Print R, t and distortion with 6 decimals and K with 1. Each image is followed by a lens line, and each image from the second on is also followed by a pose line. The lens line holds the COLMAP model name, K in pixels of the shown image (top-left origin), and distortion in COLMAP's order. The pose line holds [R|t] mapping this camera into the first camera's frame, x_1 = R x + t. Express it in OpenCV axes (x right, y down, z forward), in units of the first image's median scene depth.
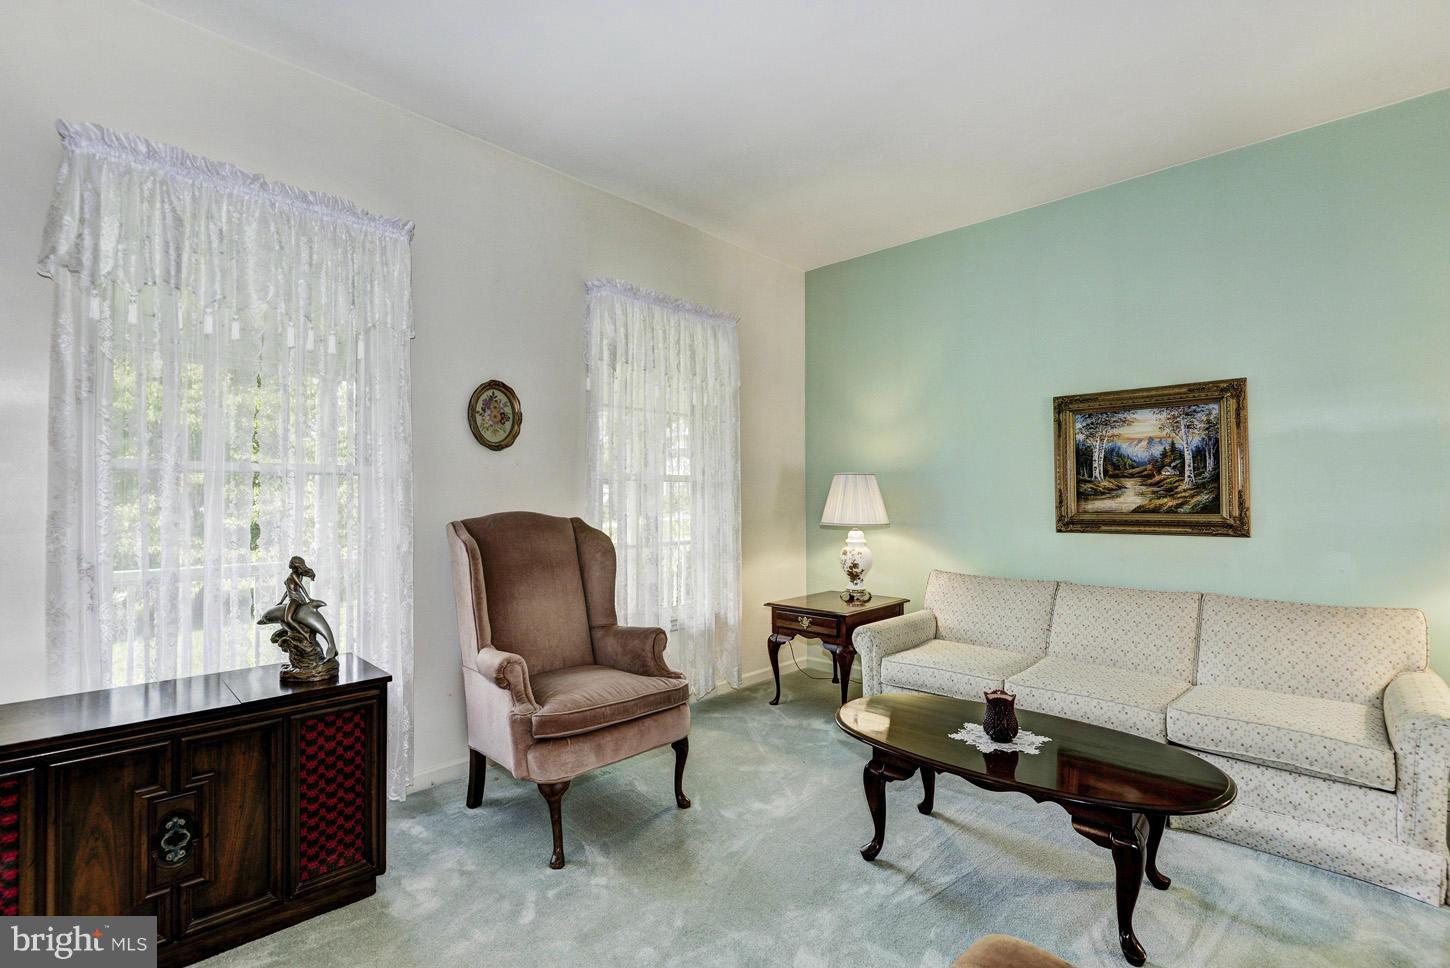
lens RADIAL K [[669.2, 0, 731.9], [0, 669.2, 488.6], [0, 0, 1]] dist [0.003935, 0.000023]
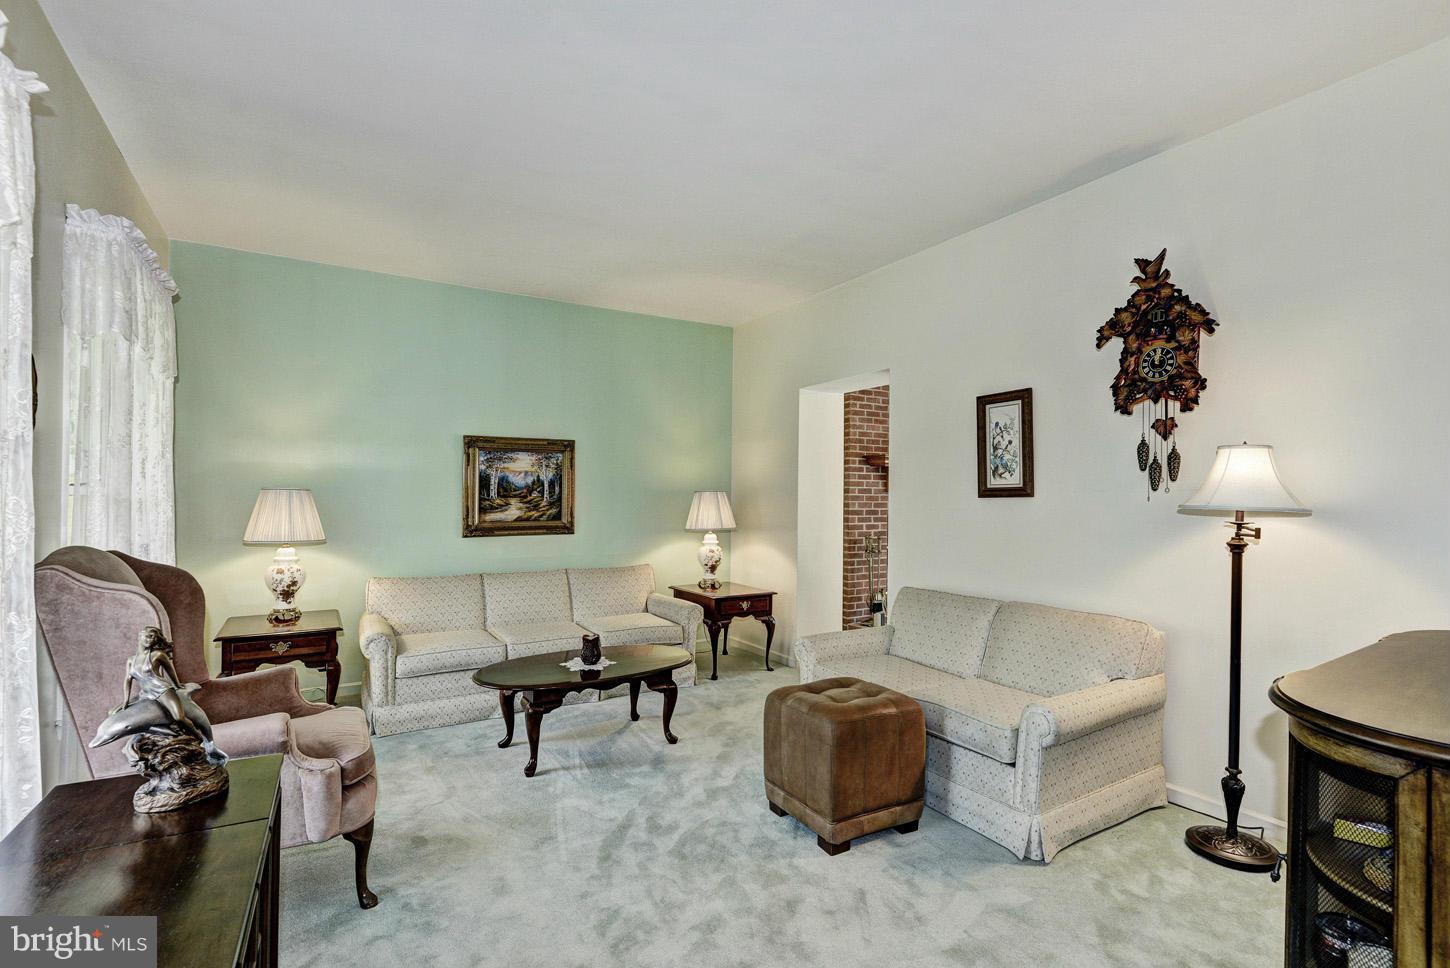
lens RADIAL K [[669.2, 0, 731.9], [0, 669.2, 488.6], [0, 0, 1]] dist [0.003935, 0.000023]
pose [[0.254171, 0.017300, 0.967004, -0.709165], [-0.017503, 0.999759, -0.013285, -0.024835], [-0.967001, -0.013549, 0.254413, 0.164519]]
